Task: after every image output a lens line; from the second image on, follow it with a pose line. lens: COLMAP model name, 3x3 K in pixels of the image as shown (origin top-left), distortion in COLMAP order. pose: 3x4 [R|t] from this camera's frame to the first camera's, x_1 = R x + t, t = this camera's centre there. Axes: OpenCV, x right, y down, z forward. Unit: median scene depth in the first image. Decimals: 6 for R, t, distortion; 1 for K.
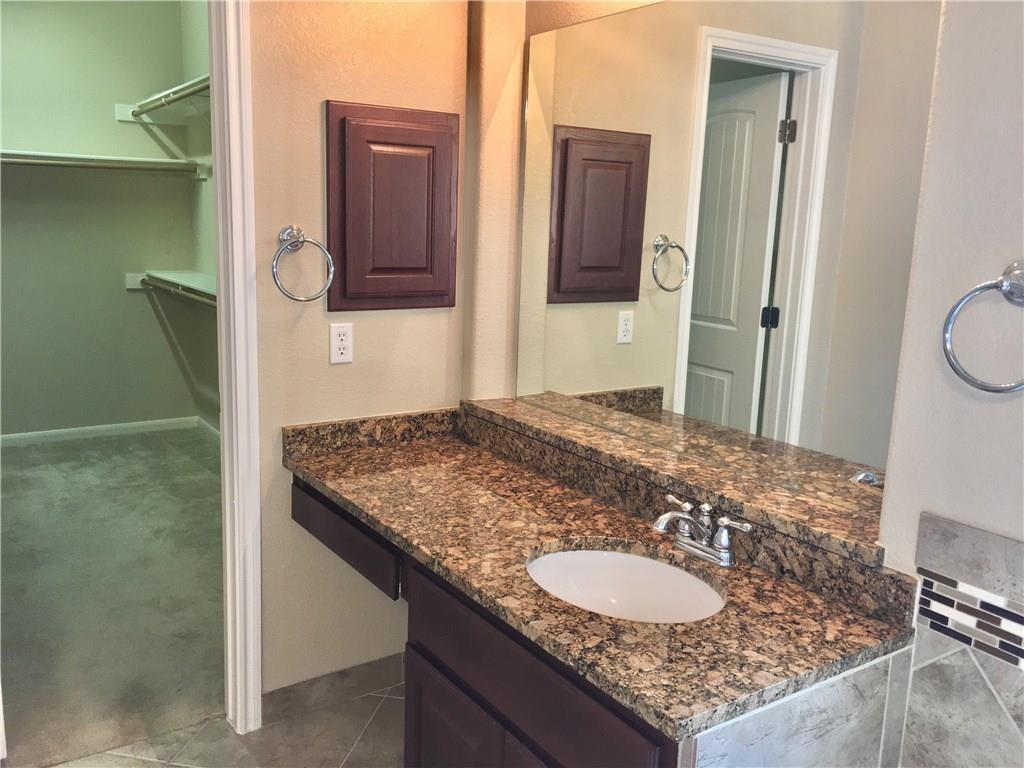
lens RADIAL K [[877.2, 0, 503.8], [0, 877.2, 382.1], [0, 0, 1]] dist [0.077651, -0.093555]
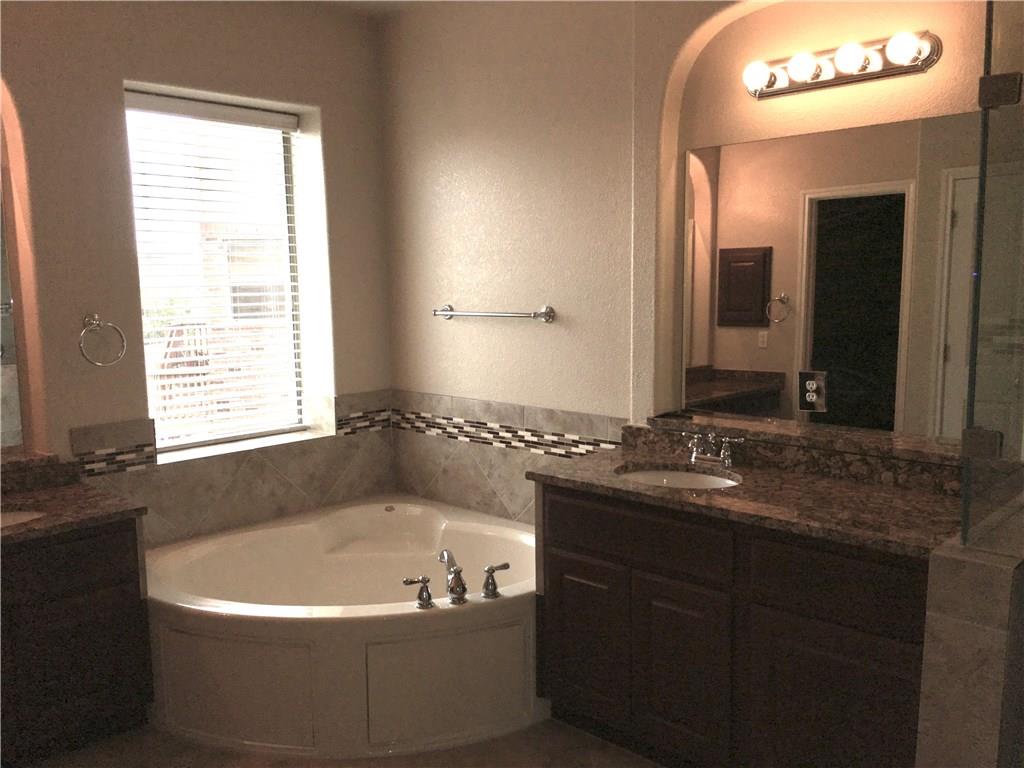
lens RADIAL K [[877.2, 0, 503.8], [0, 877.2, 382.1], [0, 0, 1]] dist [0.077651, -0.093555]
pose [[-0.216496, -0.141791, 0.965932, -1.580682], [0.190508, 0.964242, 0.184241, -0.142724], [-0.957516, 0.223905, -0.181742, 0.286751]]
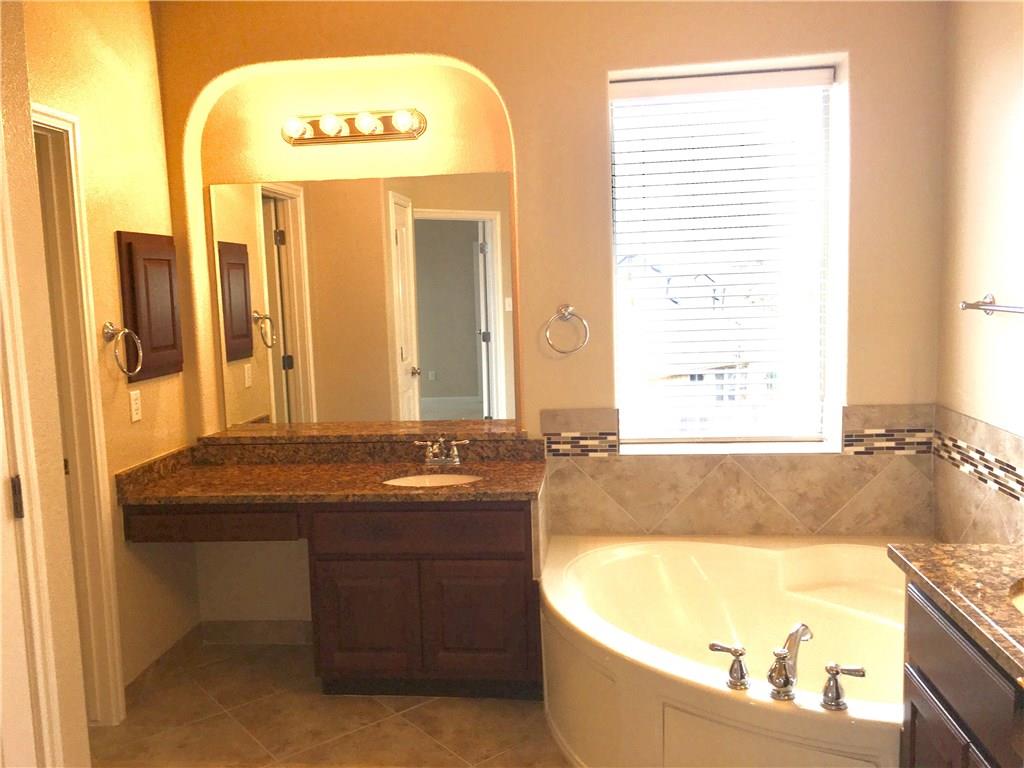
lens RADIAL K [[877.2, 0, 503.8], [0, 877.2, 382.1], [0, 0, 1]] dist [0.077651, -0.093555]
pose [[0.639511, -0.137999, 0.756295, -1.159398], [0.196161, 0.980485, 0.013035, 0.017066], [-0.743335, 0.140020, 0.654101, -0.412417]]
